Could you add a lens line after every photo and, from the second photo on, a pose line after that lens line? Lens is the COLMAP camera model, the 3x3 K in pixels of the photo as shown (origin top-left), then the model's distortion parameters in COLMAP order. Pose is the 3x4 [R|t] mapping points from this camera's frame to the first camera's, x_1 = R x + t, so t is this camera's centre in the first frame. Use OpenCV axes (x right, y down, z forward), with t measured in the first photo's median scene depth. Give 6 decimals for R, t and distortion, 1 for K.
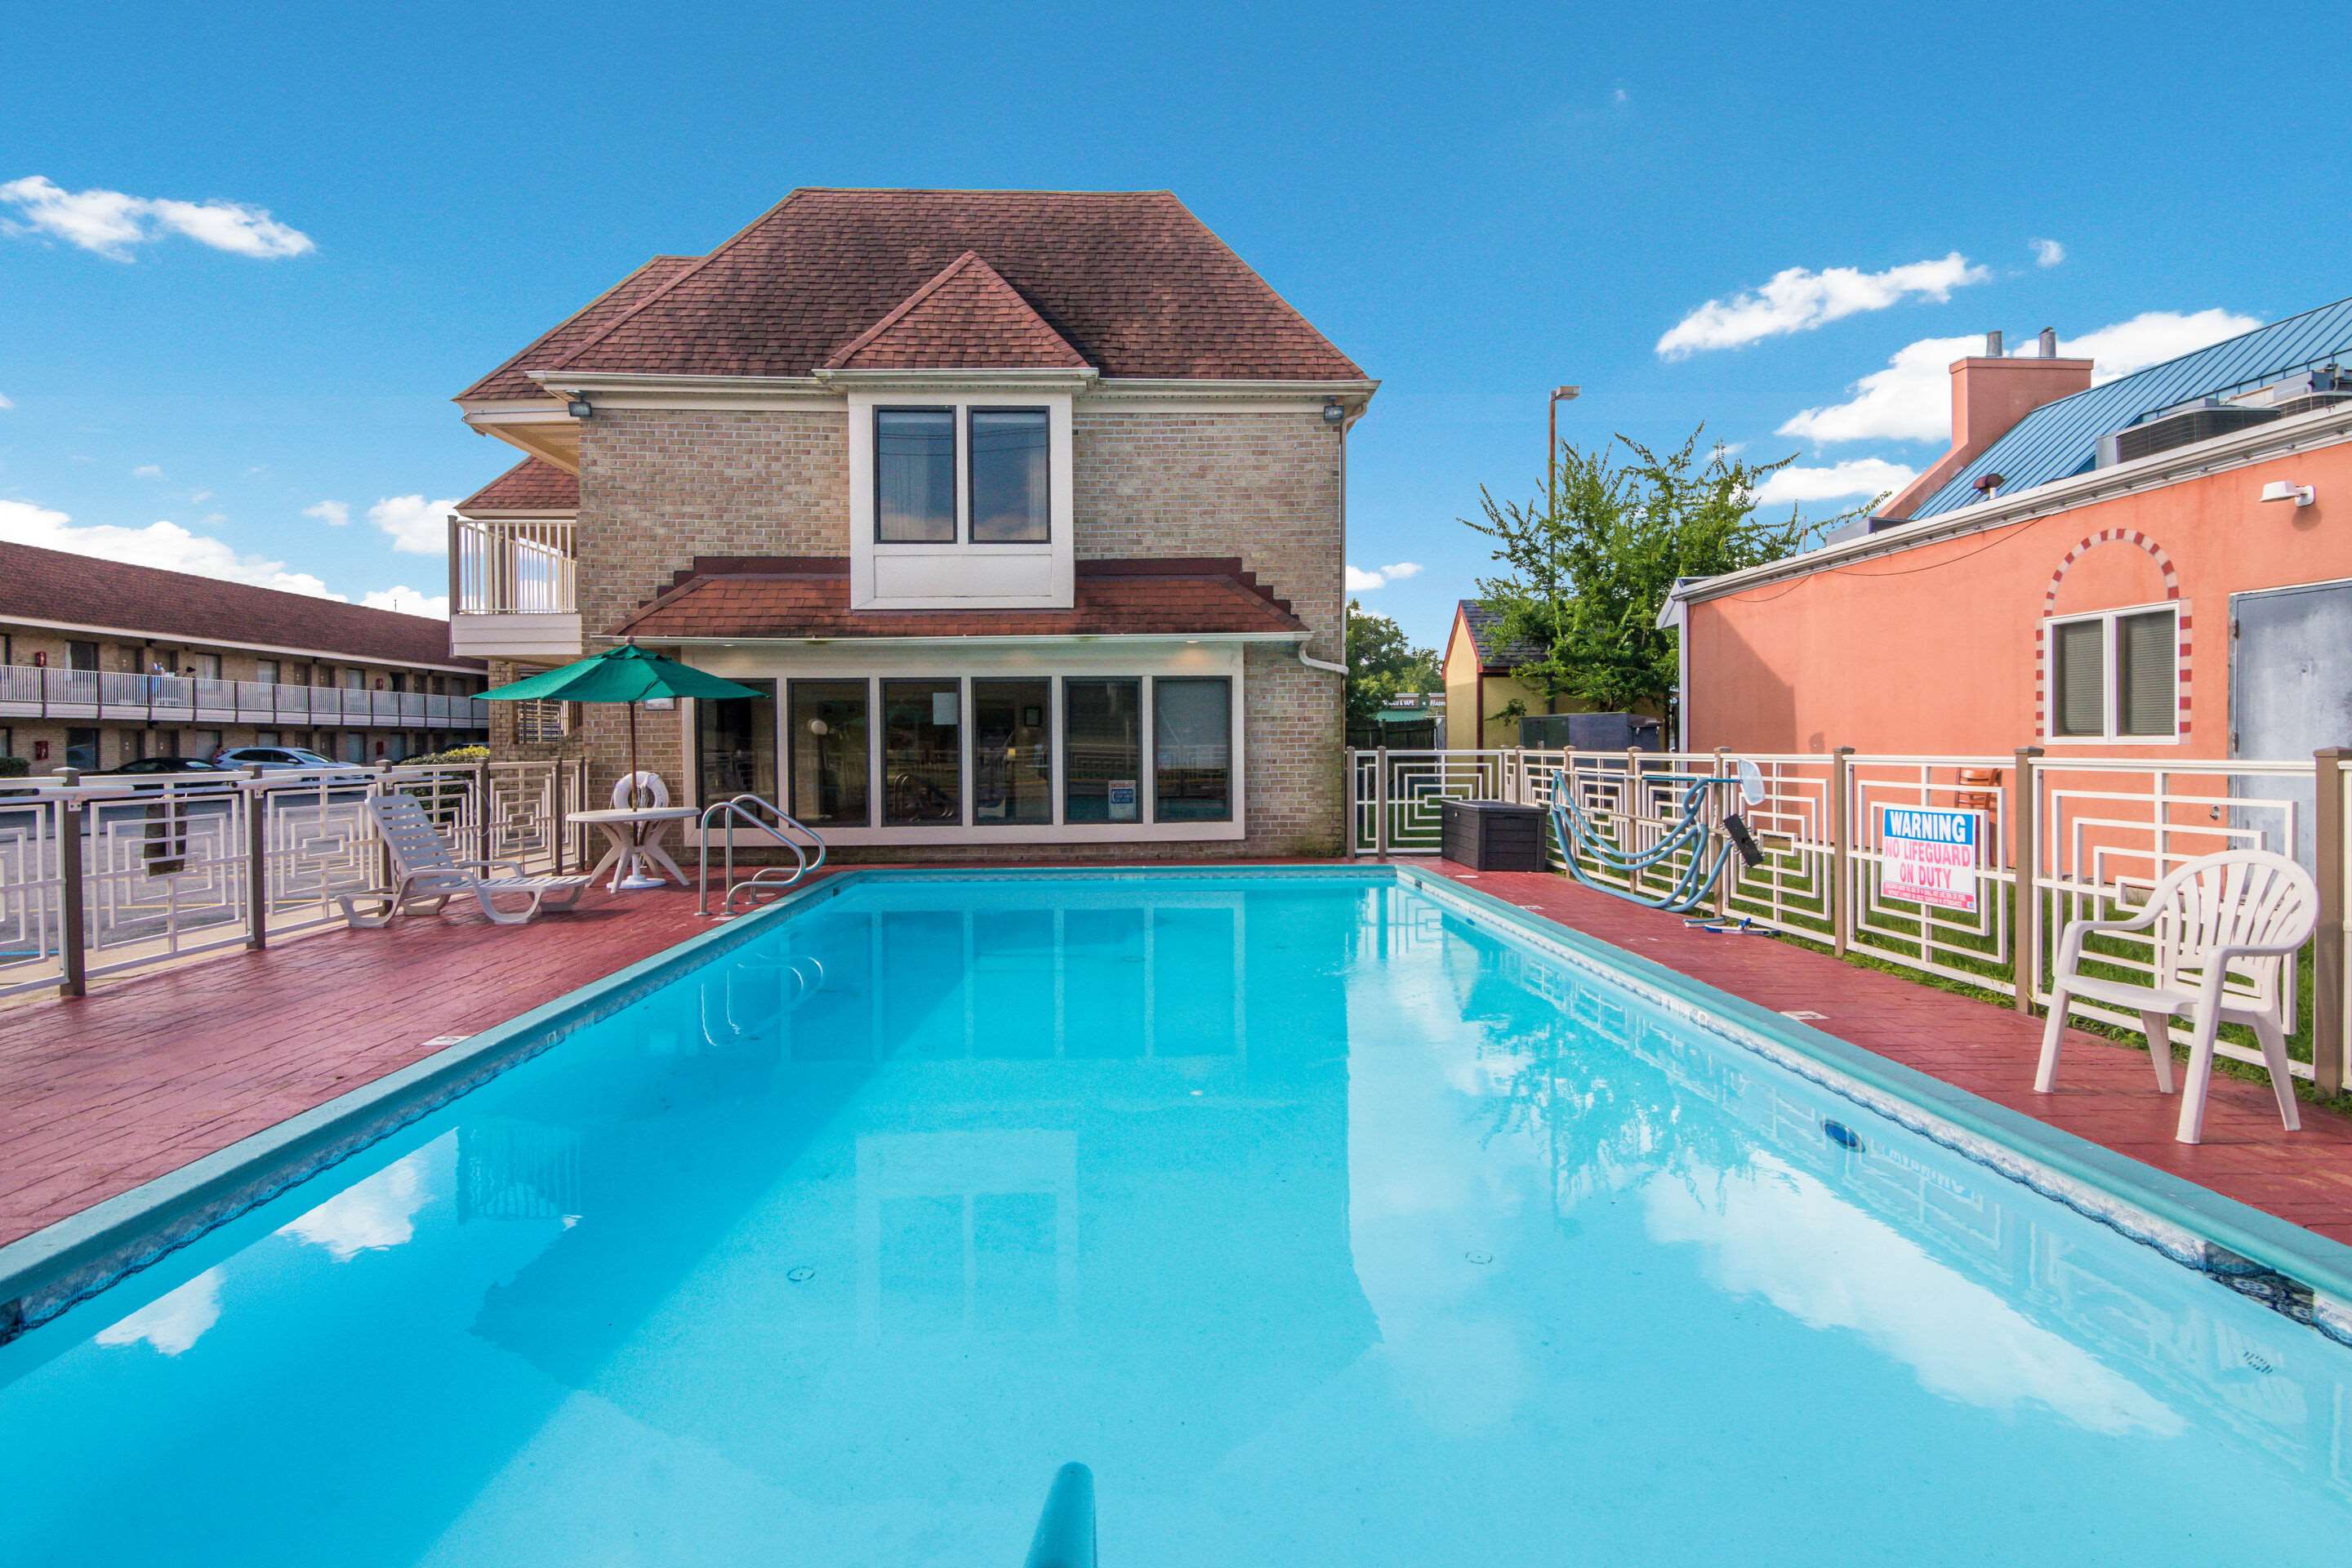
lens RADIAL K [[1139.9, 0, 1175.0], [0, 1139.9, 767.3], [0, 0, 1]] dist [-0.018384, -0.000742]
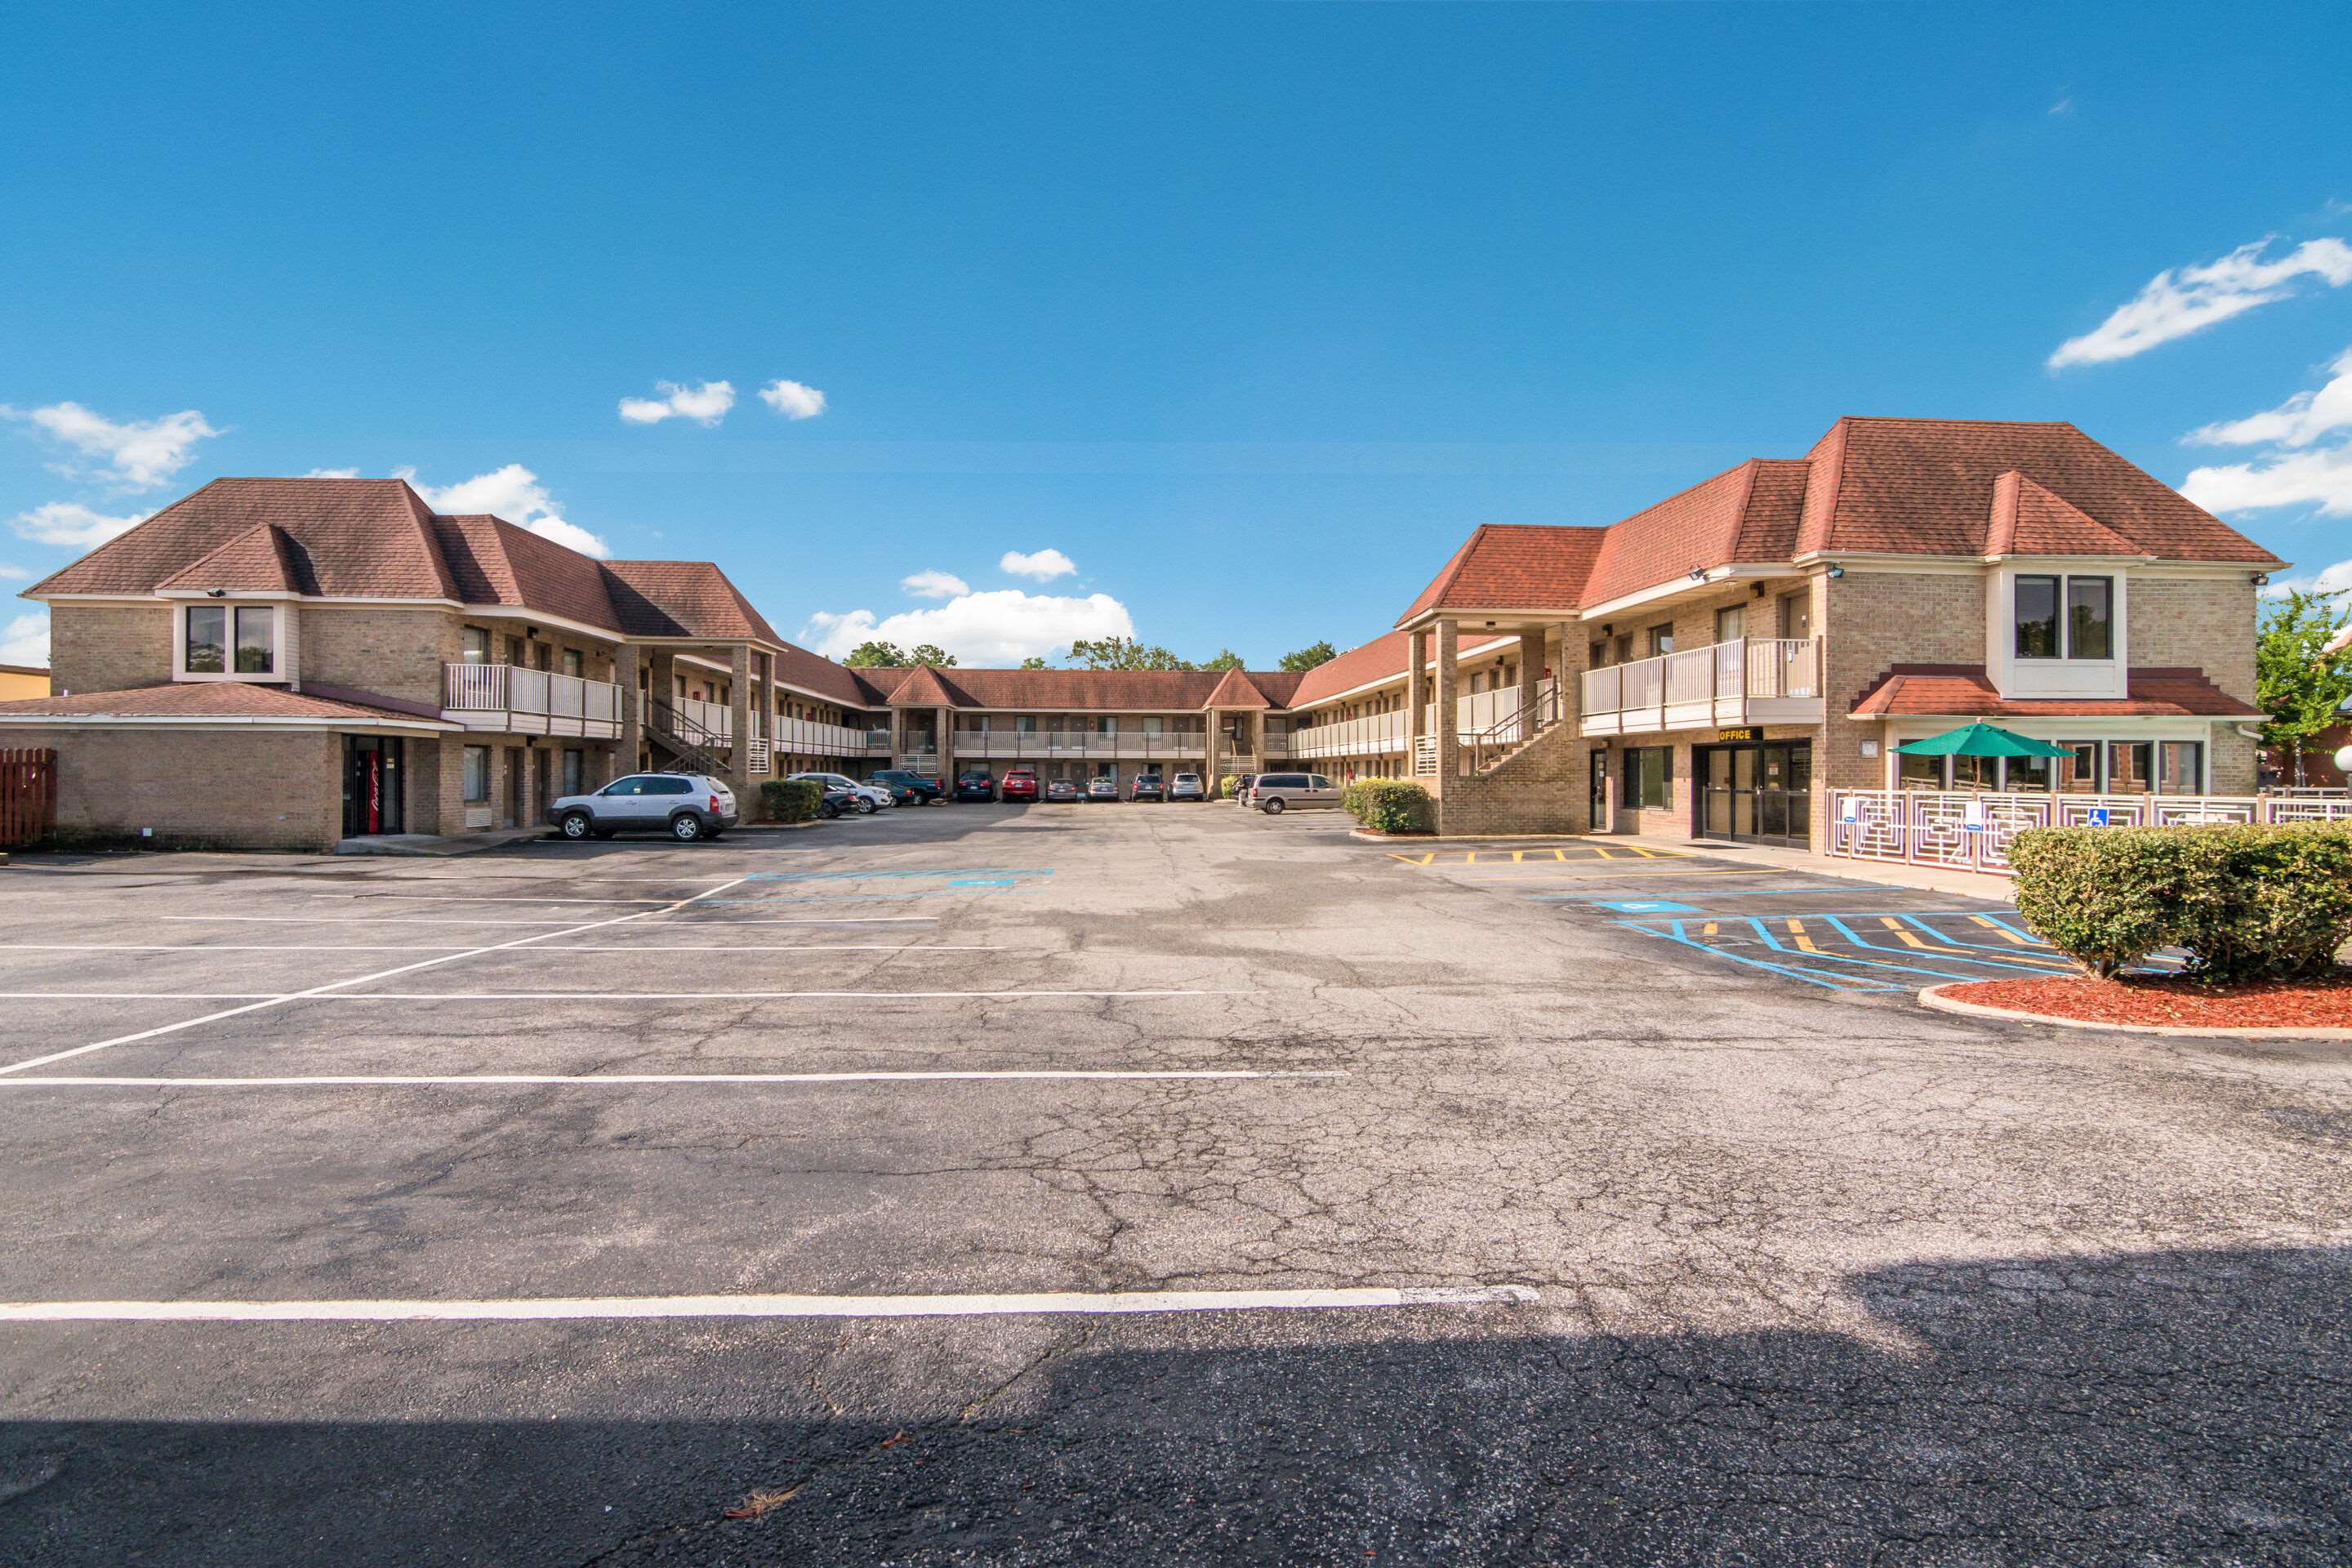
lens RADIAL K [[1139.9, 0, 1172.3], [0, 1139.9, 784.3], [0, 0, 1]] dist [-0.018384, -0.000742]
pose [[0.999806, 0.007554, 0.018178, -1.469080], [-0.007328, 0.999895, -0.012476, 0.013078], [-0.018270, 0.012340, 0.999757, -0.583103]]
